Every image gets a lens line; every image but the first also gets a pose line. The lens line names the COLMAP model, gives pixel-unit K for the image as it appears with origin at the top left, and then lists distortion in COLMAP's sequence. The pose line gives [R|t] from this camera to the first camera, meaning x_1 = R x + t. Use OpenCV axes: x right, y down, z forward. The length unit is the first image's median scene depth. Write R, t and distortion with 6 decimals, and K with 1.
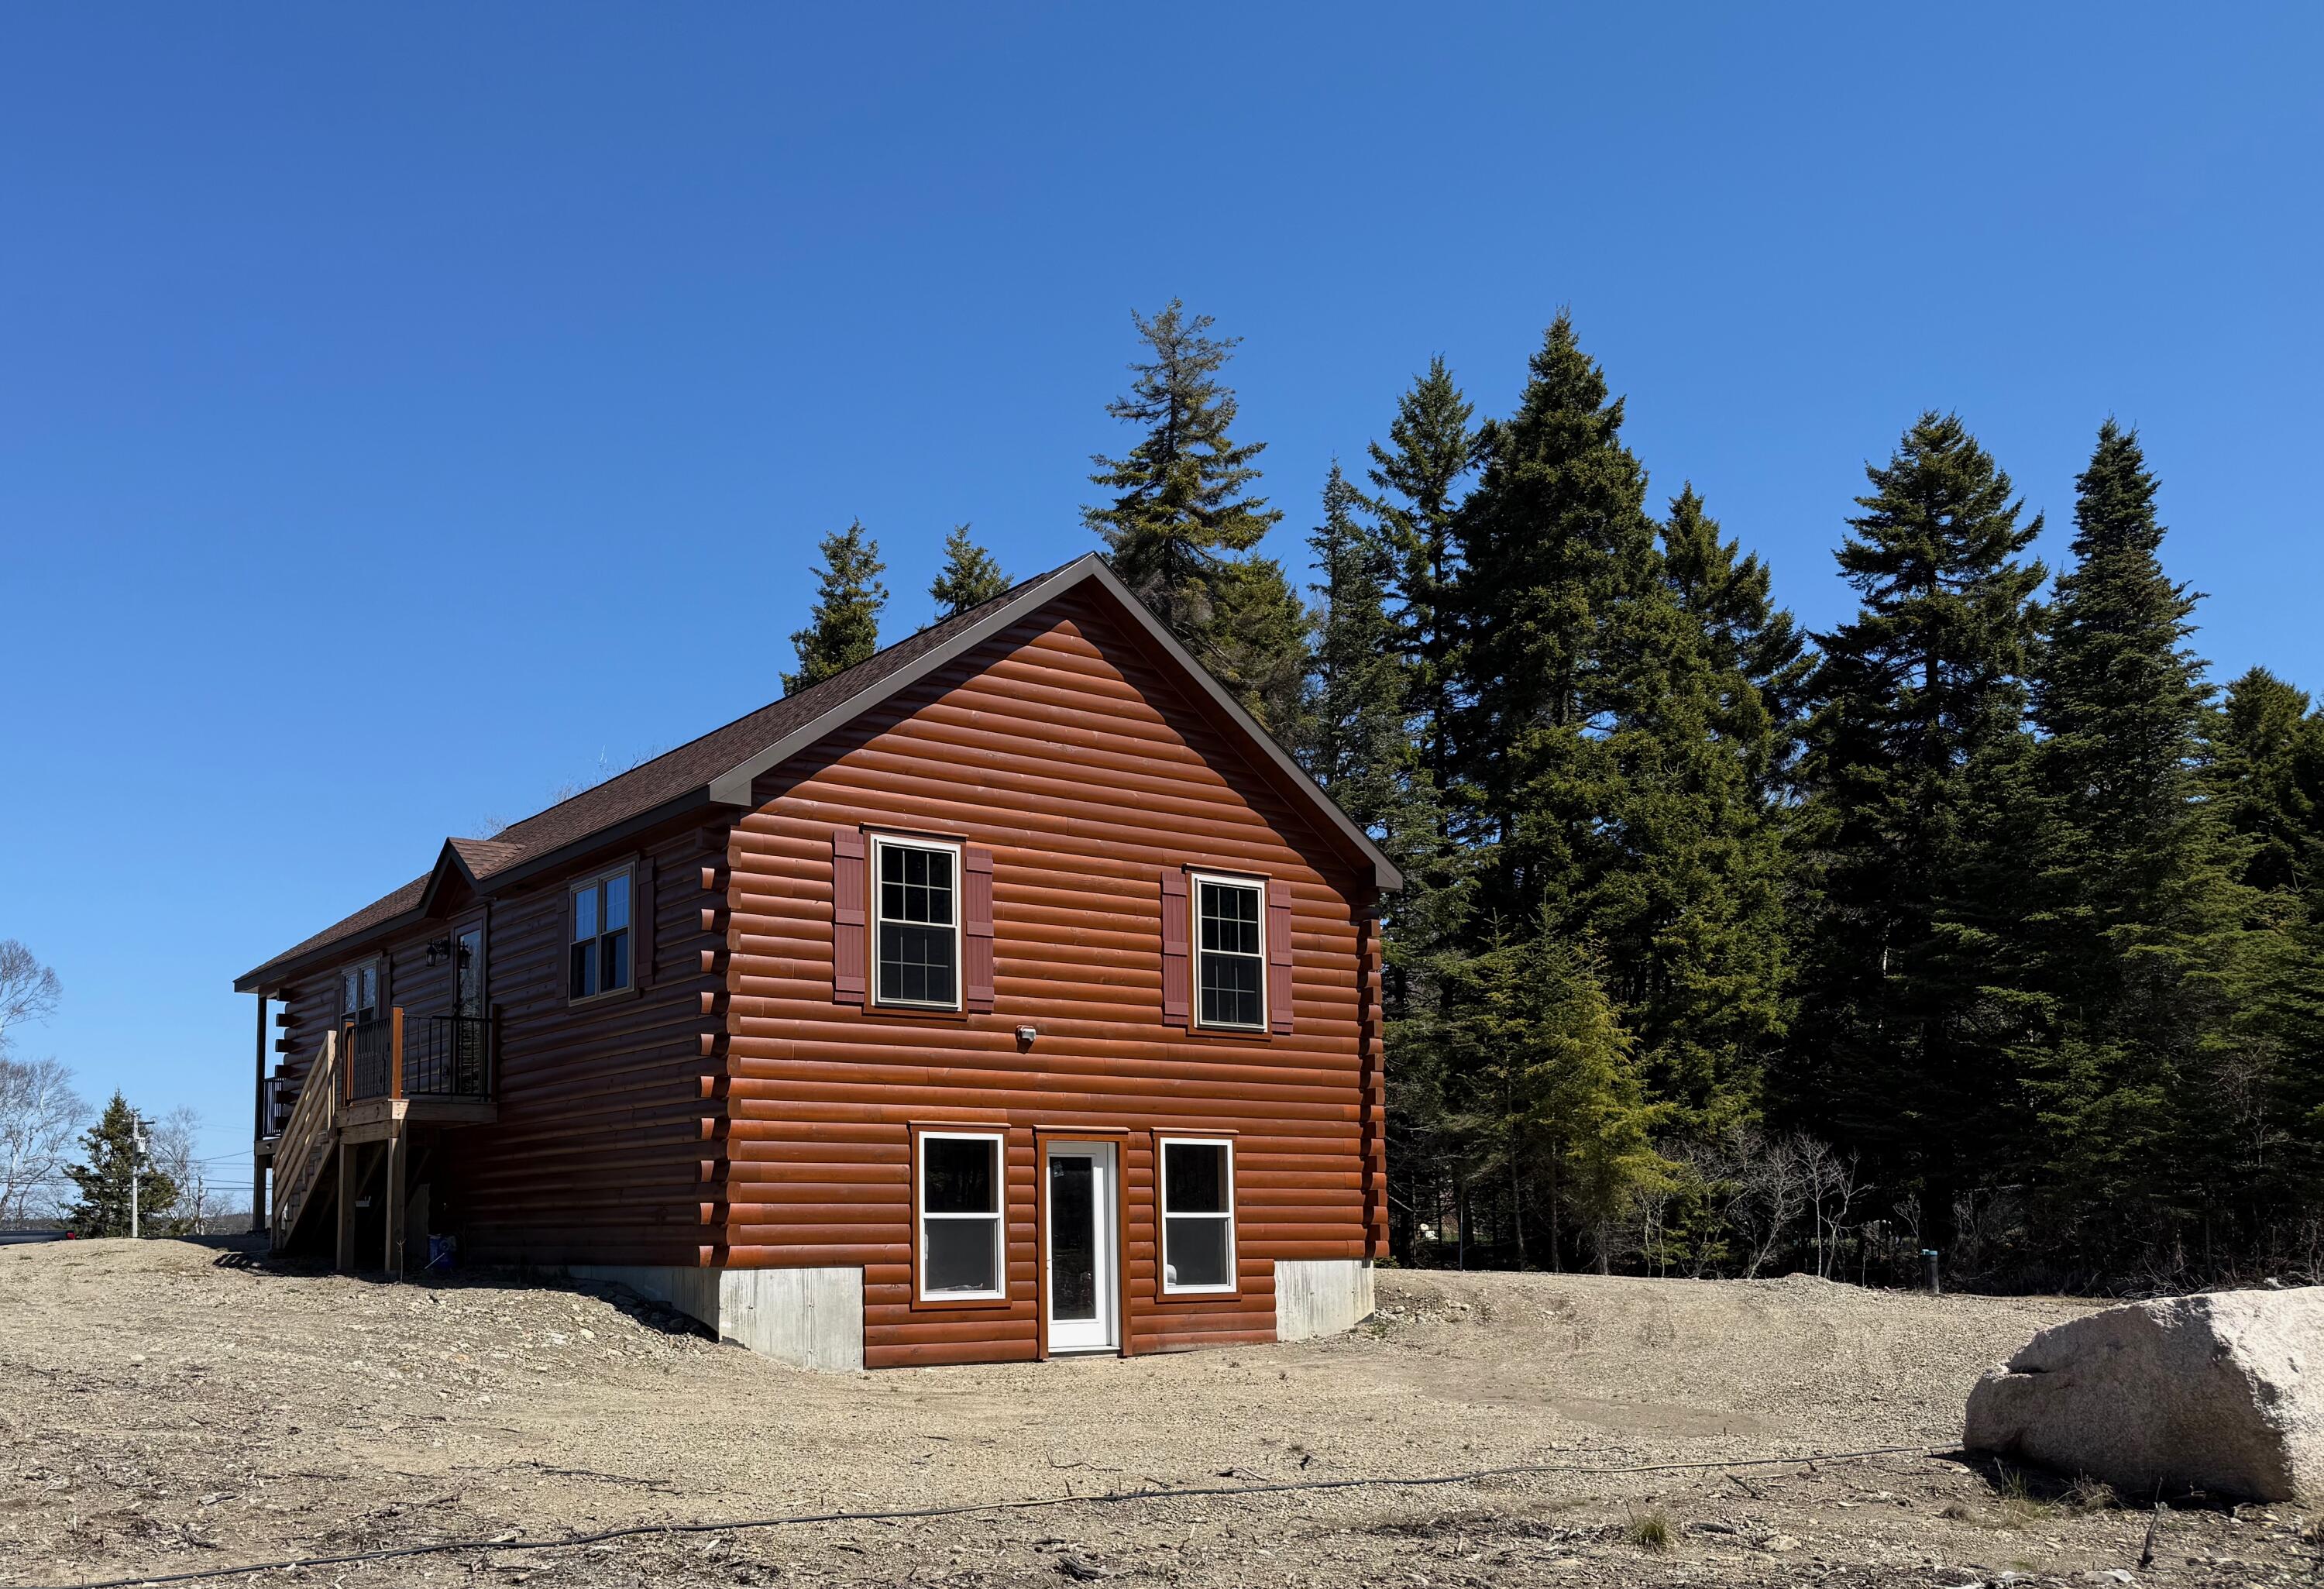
lens RADIAL K [[2049.4, 0, 1161.9], [0, 2049.4, 794.5], [0, 0, 1]] dist [0.001506, 0.001006]
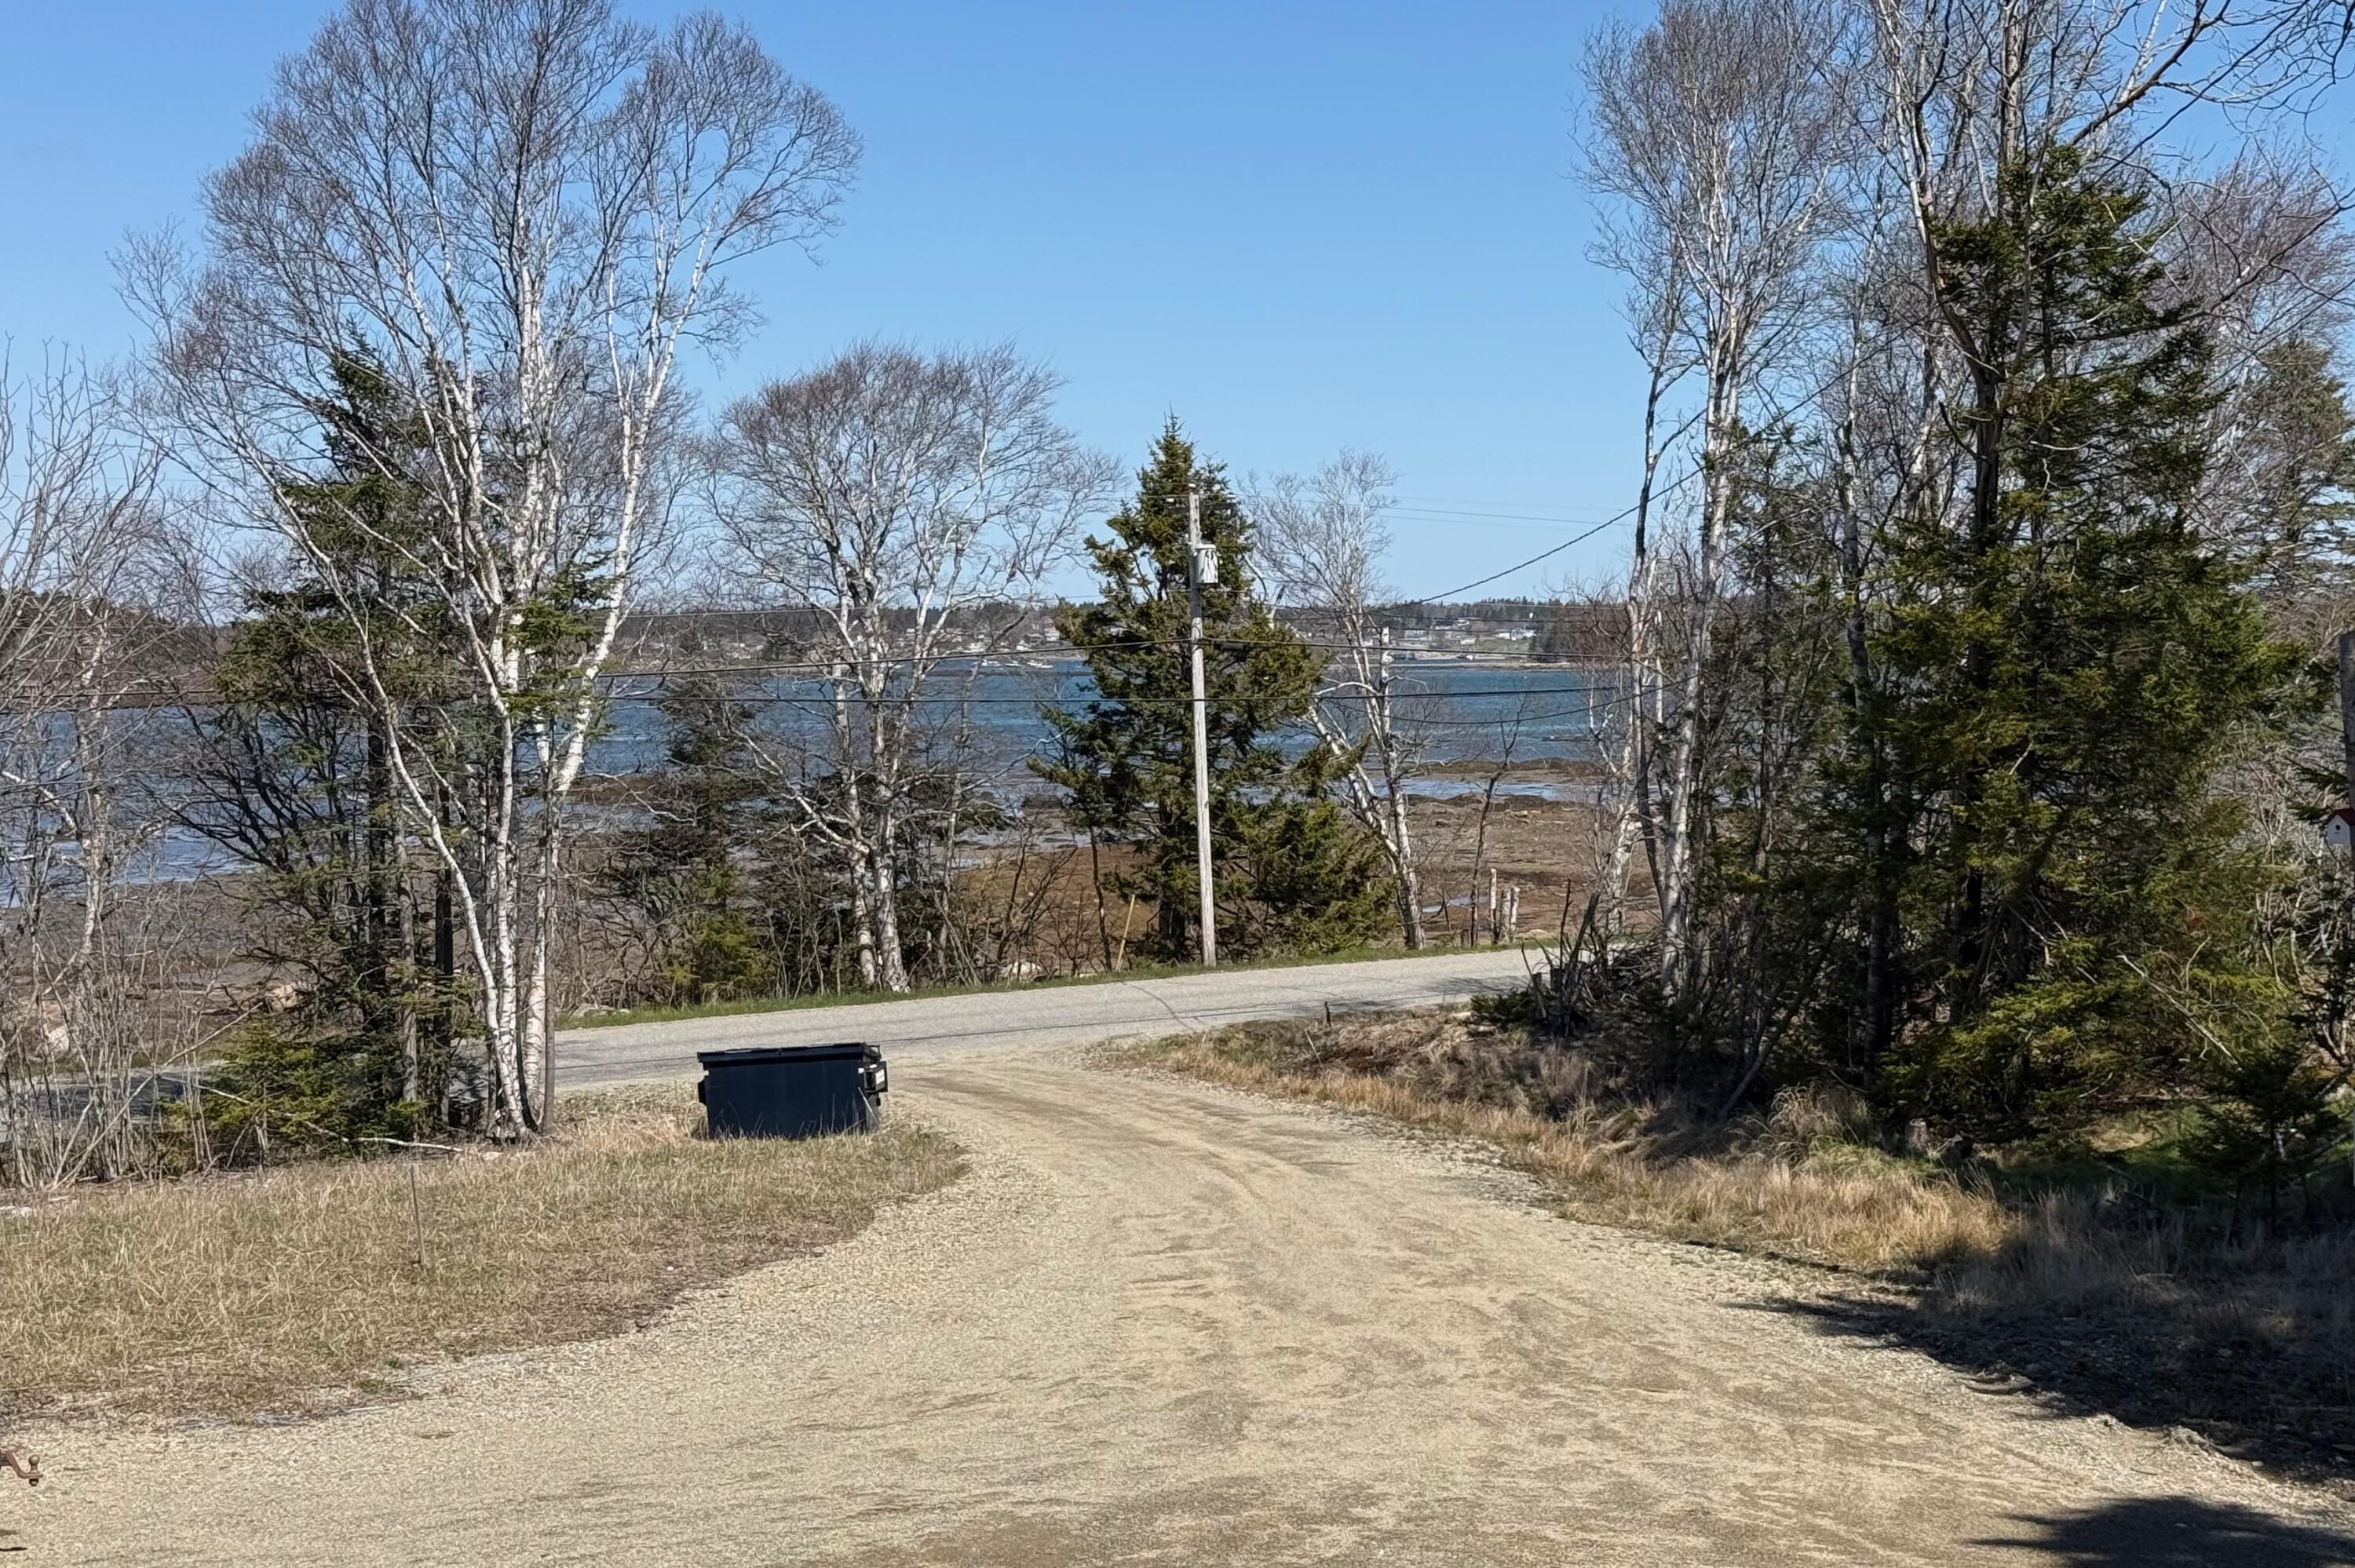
lens RADIAL K [[3254.4, 0, 1177.6], [0, 3254.4, 784.0], [0, 0, 1]] dist [0.000858, 0.000000]
pose [[0.832528, 0.045063, -0.552146, -0.157380], [0.106388, 0.965129, 0.239180, 0.062250], [0.543671, -0.257866, 0.798703, 0.485702]]
